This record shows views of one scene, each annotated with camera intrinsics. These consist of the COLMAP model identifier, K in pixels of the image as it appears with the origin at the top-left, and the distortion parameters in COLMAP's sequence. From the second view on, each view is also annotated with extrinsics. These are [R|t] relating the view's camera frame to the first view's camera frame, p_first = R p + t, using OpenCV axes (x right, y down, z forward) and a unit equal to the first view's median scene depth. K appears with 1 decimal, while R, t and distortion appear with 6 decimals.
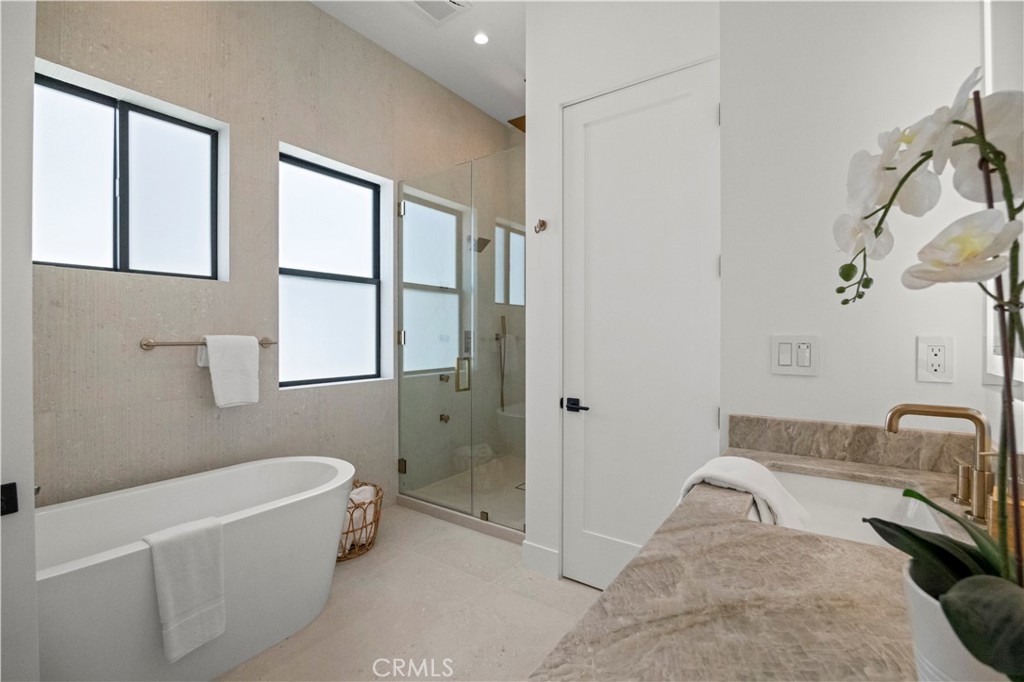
lens RADIAL K [[448.1, 0, 501.6], [0, 448.1, 338.5], [0, 0, 1]] dist [-0.017847, 0.000639]
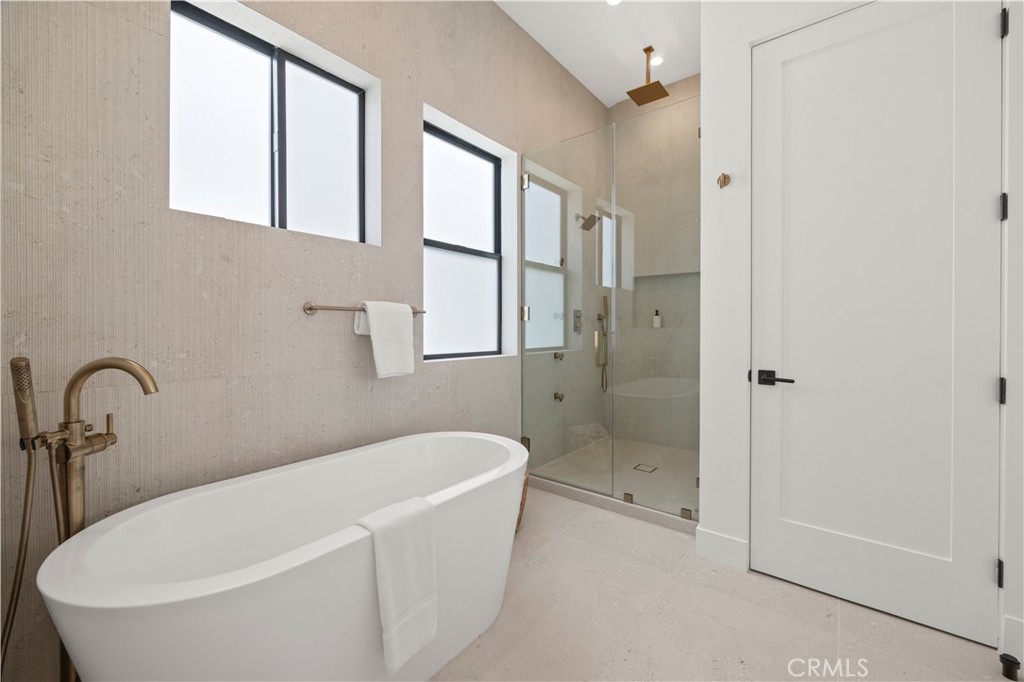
lens RADIAL K [[410.1, 0, 510.8], [0, 410.1, 332.4], [0, 0, 1]] dist [-0.004527, 0.000243]
pose [[0.998256, 0.001360, -0.059023, -0.299525], [-0.001240, 0.999997, 0.002075, 0.056348], [0.059026, -0.001998, 0.998254, 0.150979]]
